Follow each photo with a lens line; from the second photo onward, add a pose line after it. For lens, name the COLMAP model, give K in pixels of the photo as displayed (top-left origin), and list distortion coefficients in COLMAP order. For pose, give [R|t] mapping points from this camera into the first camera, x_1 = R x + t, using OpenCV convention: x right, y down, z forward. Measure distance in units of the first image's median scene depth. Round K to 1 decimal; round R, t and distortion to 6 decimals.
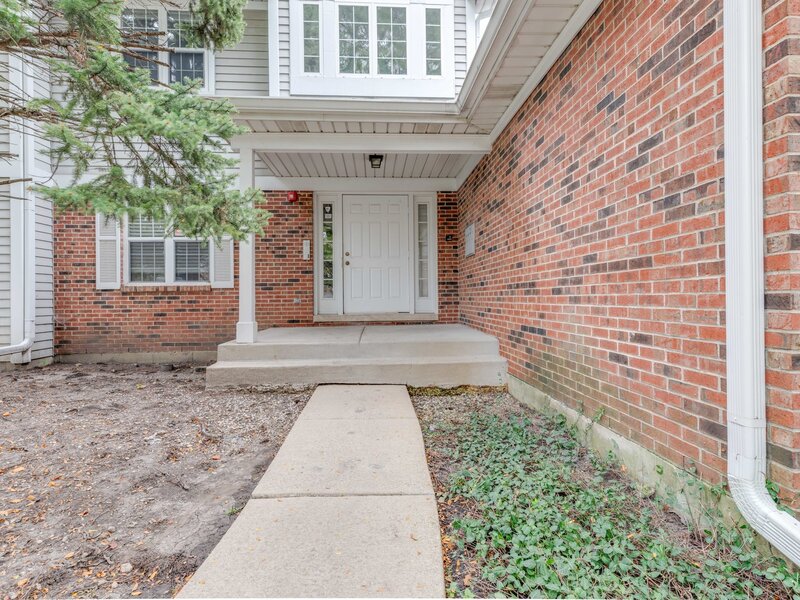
lens RADIAL K [[355.9, 0, 402.6], [0, 355.9, 285.3], [0, 0, 1]] dist [0.008887, -0.001295]
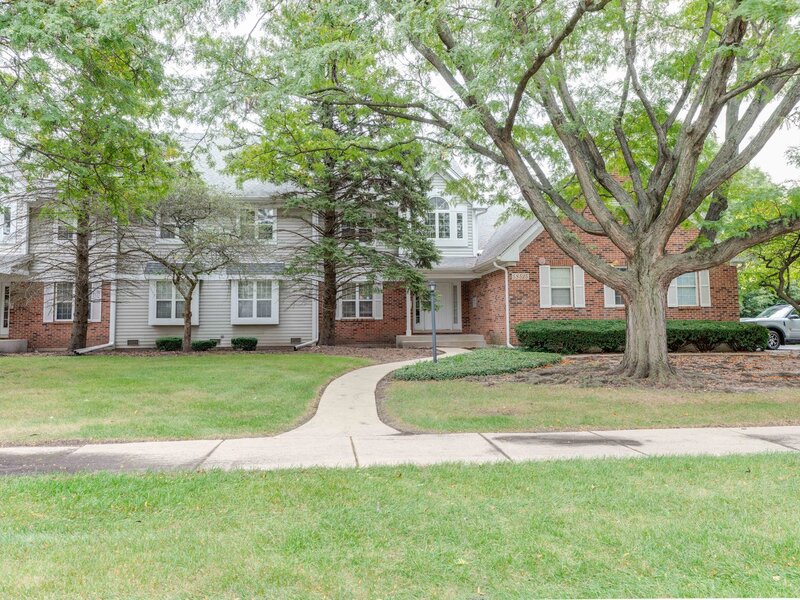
lens RADIAL K [[355.9, 0, 402.6], [0, 355.9, 285.3], [0, 0, 1]] dist [0.008887, -0.001295]
pose [[0.999976, 0.001460, -0.006790, -0.313281], [-0.002010, 0.996654, -0.081706, -0.029608], [0.006648, 0.081718, 0.996633, -1.574650]]
